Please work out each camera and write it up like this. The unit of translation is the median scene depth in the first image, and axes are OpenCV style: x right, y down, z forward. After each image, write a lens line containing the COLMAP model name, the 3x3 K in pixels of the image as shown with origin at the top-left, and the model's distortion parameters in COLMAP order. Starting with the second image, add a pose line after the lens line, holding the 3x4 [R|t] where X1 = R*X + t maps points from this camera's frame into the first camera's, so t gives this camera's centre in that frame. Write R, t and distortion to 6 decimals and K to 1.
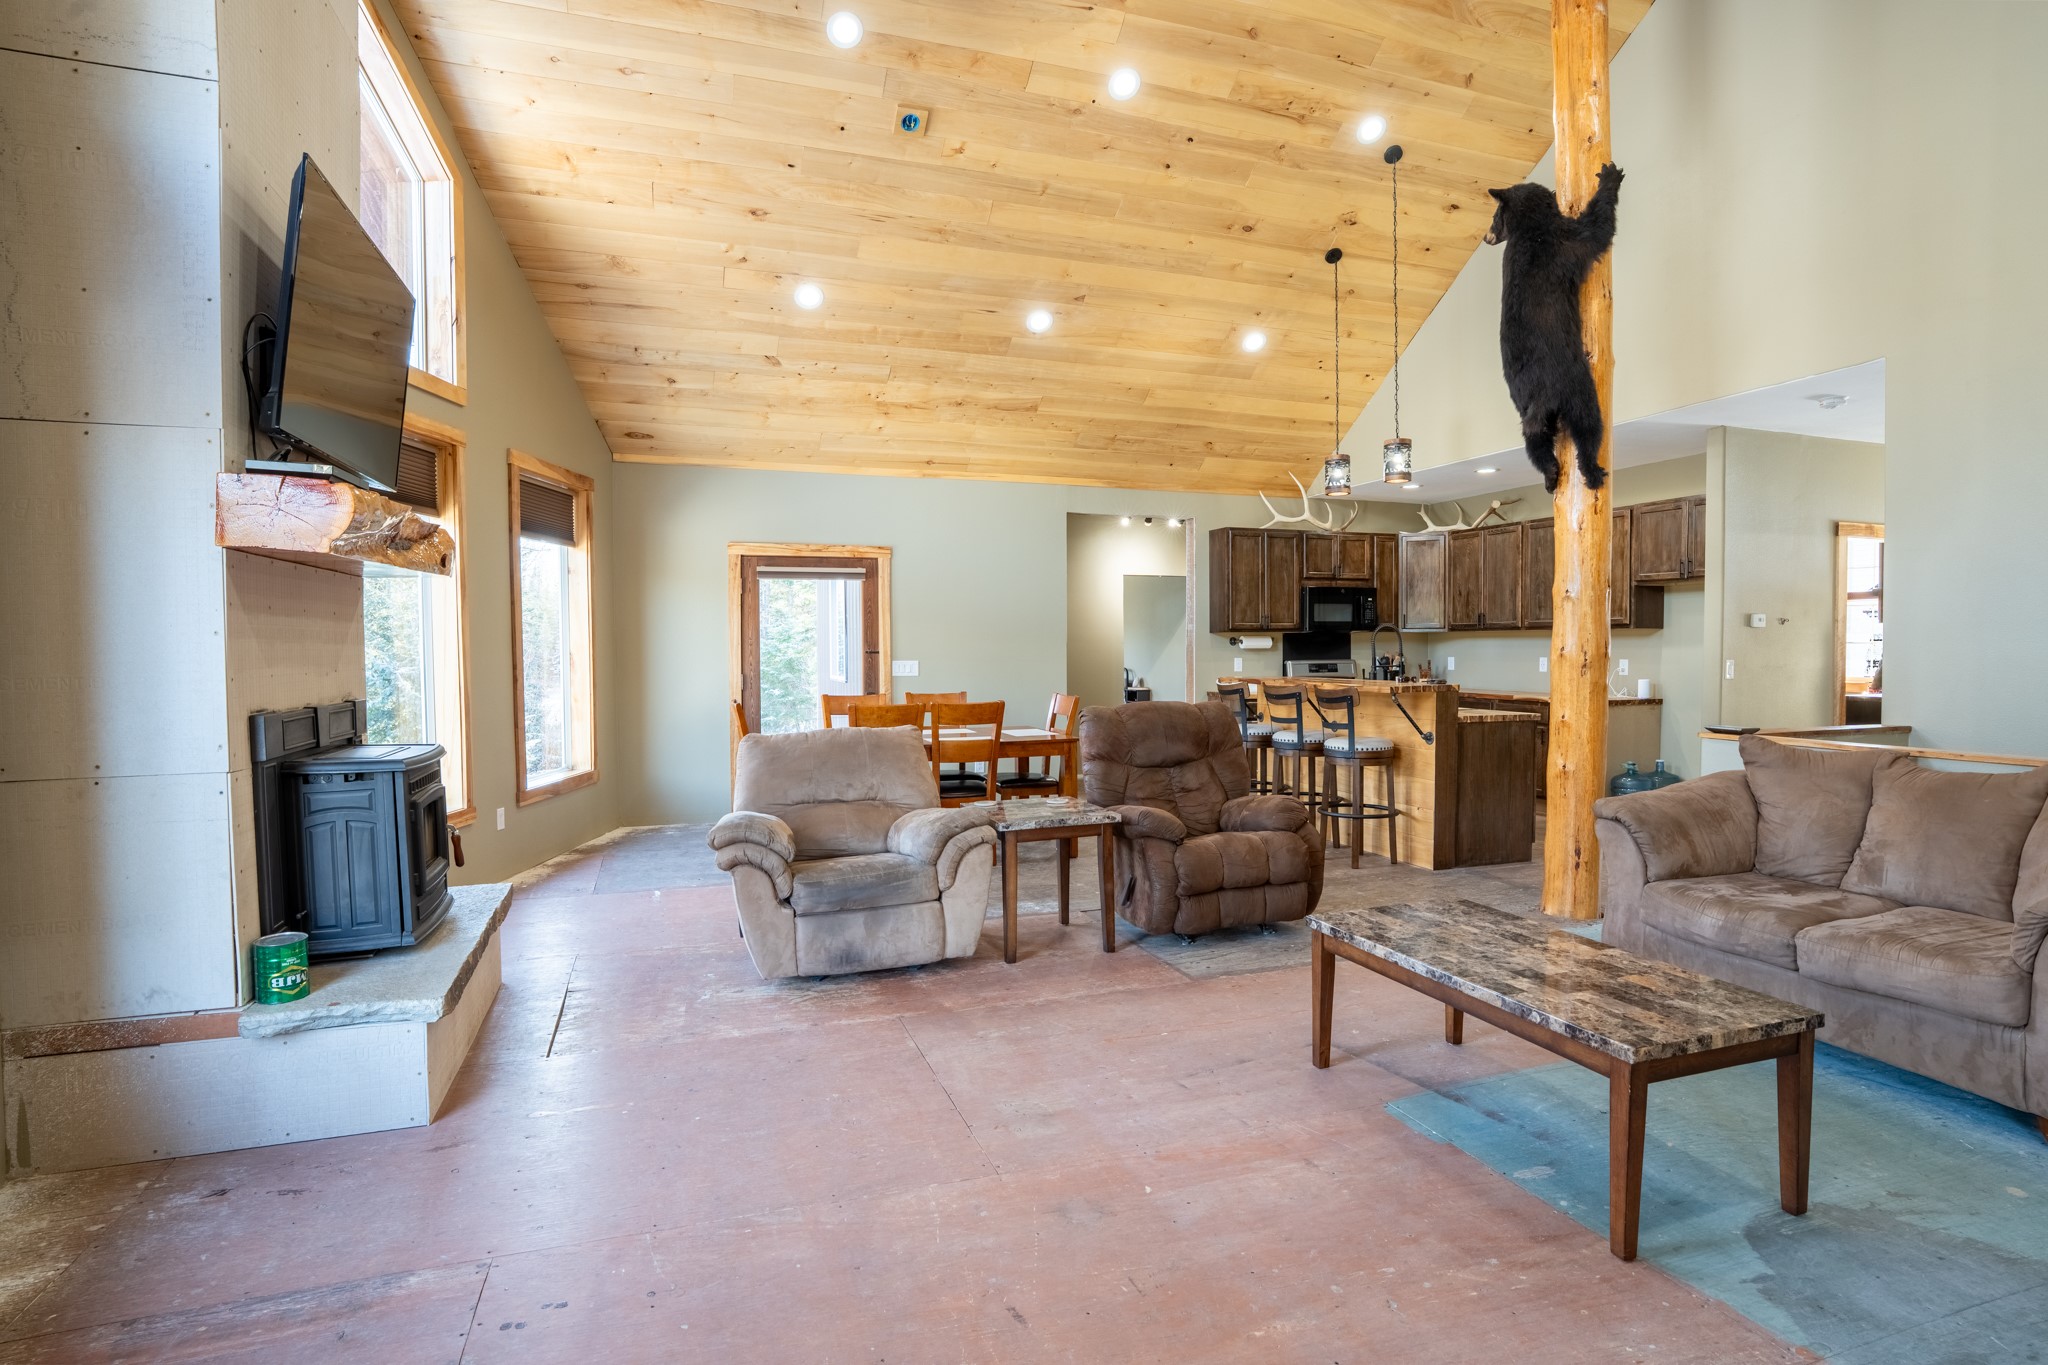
lens RADIAL K [[1050.7, 0, 1024.0], [0, 1050.7, 677.0], [0, 0, 1]] dist [-0.063272, 0.028803]
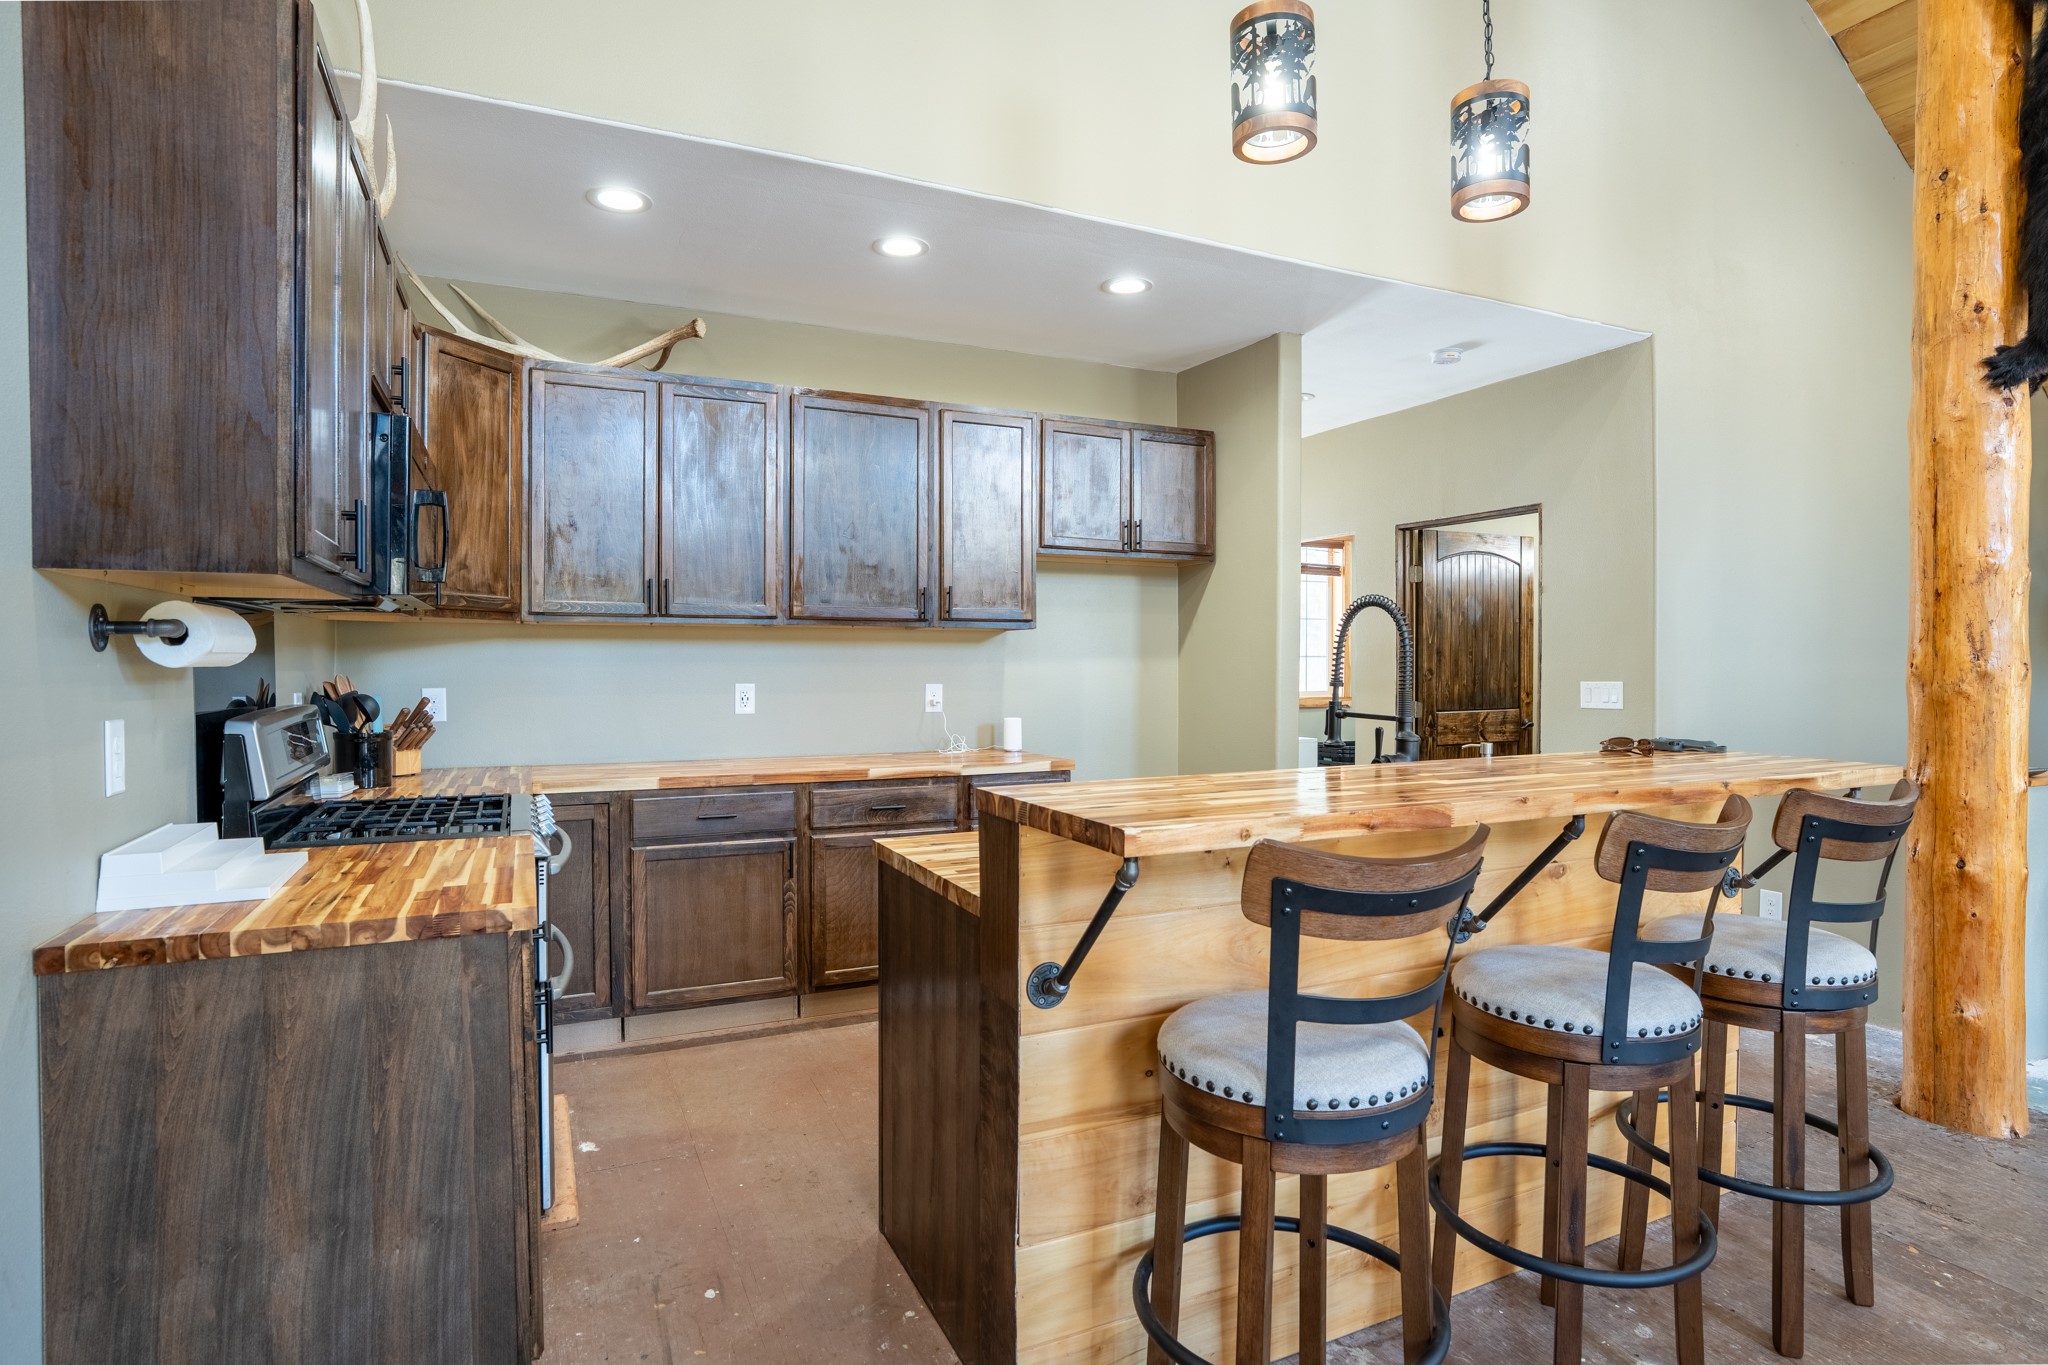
lens RADIAL K [[1050.7, 0, 1024.0], [0, 1050.7, 677.0], [0, 0, 1]] dist [-0.063272, 0.028803]
pose [[-0.113191, -0.011392, 0.993508, 0.012962], [0.027254, 0.999522, 0.014566, -0.026007], [-0.993199, 0.028725, -0.112826, 0.944020]]
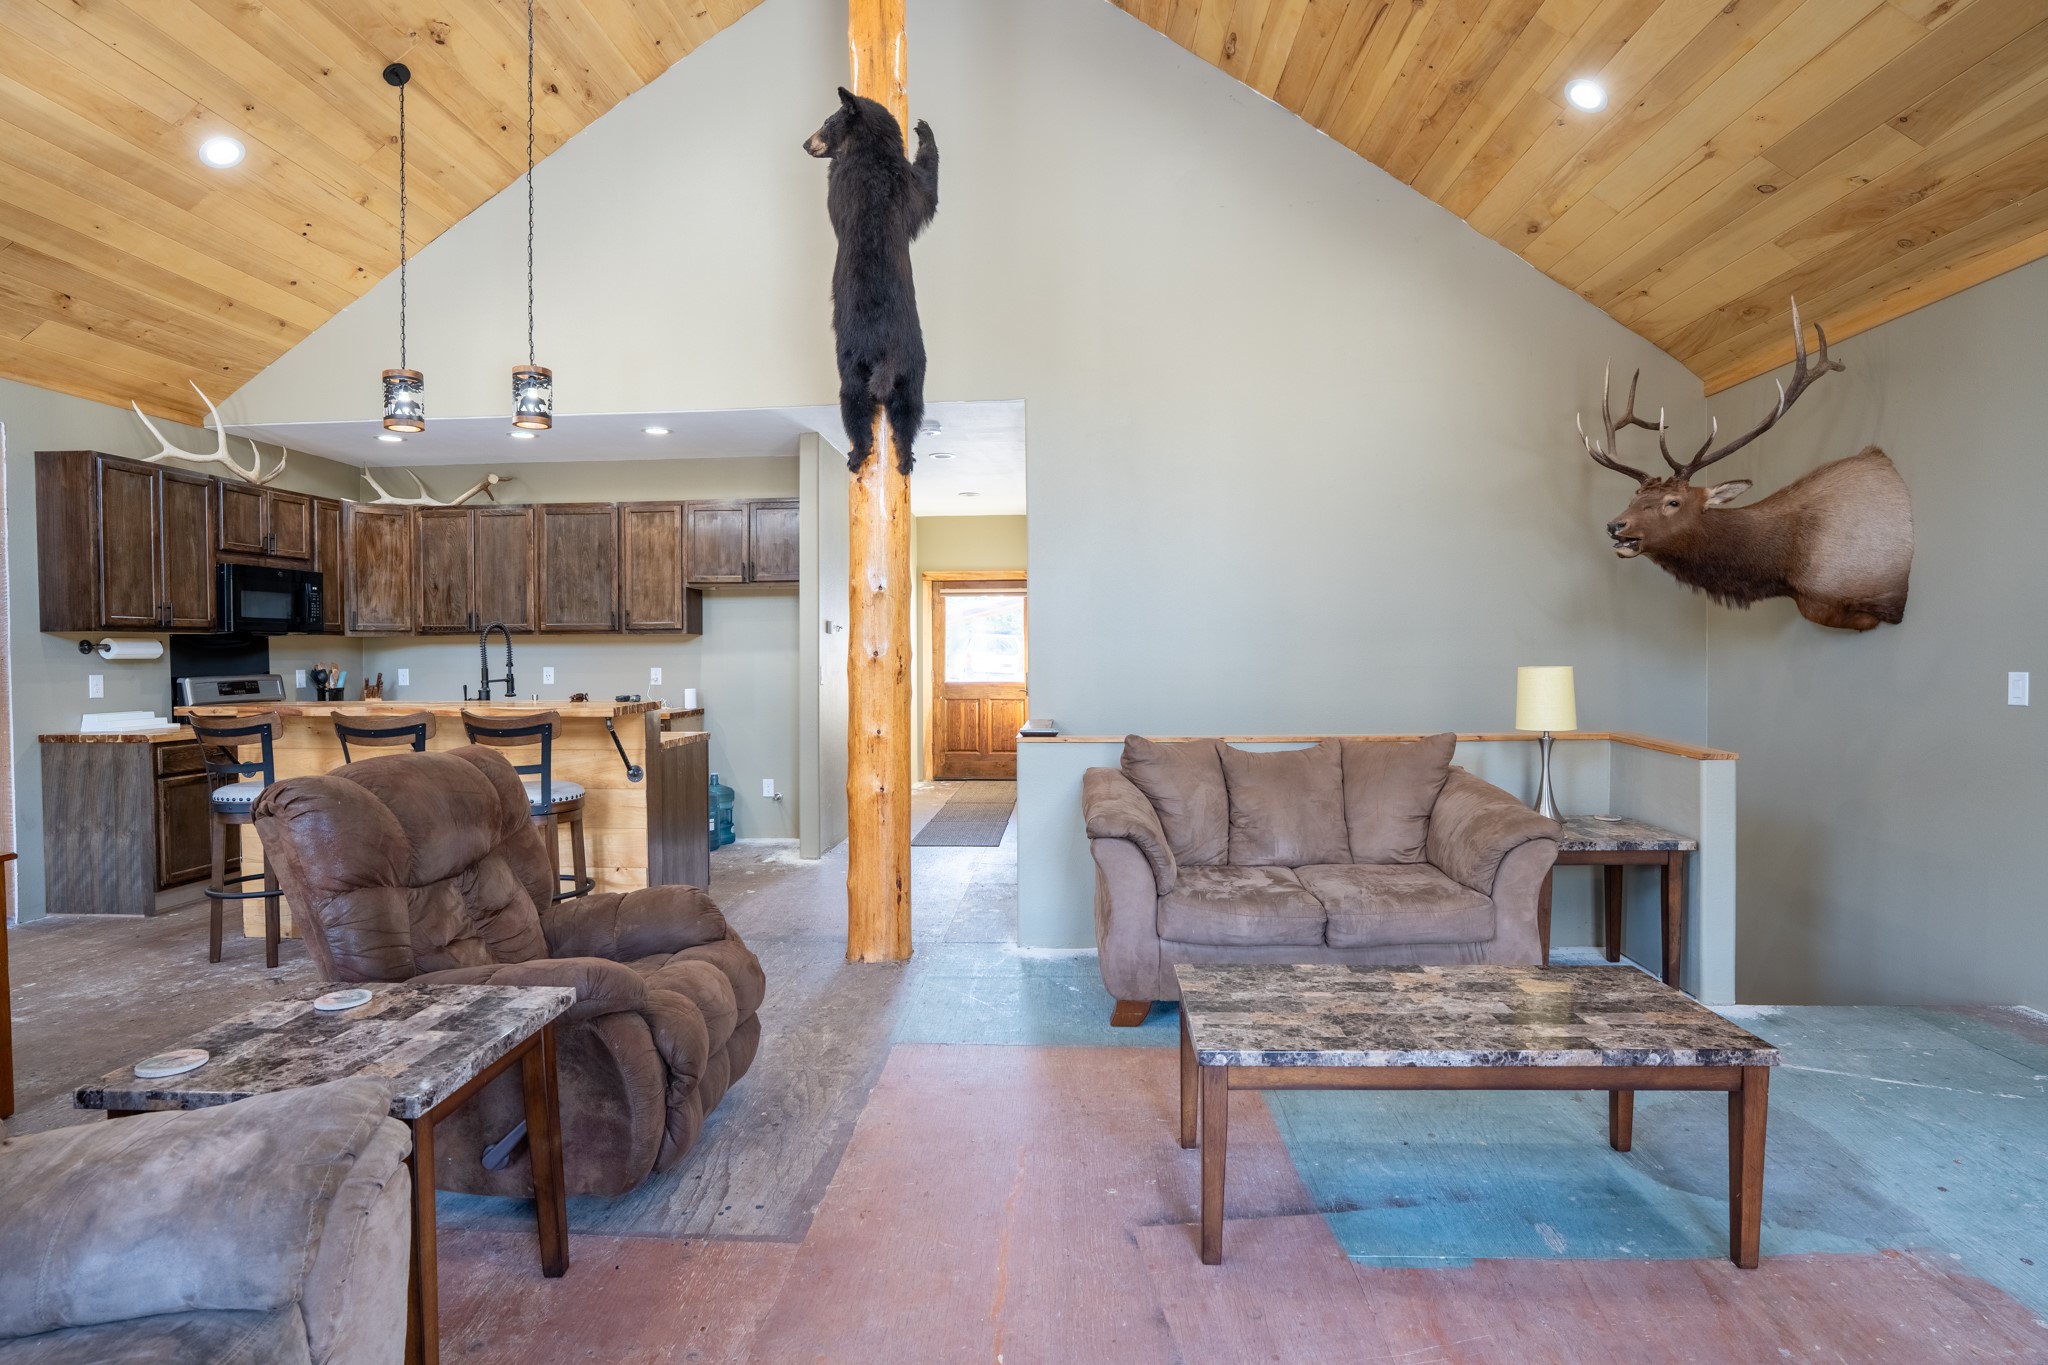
lens RADIAL K [[1050.7, 0, 1024.0], [0, 1050.7, 677.0], [0, 0, 1]] dist [-0.063272, 0.028803]
pose [[0.373793, -0.019893, 0.927299, -0.145298], [0.030494, 0.999493, 0.009149, -0.006906], [-0.927011, 0.024857, 0.374210, 0.325098]]
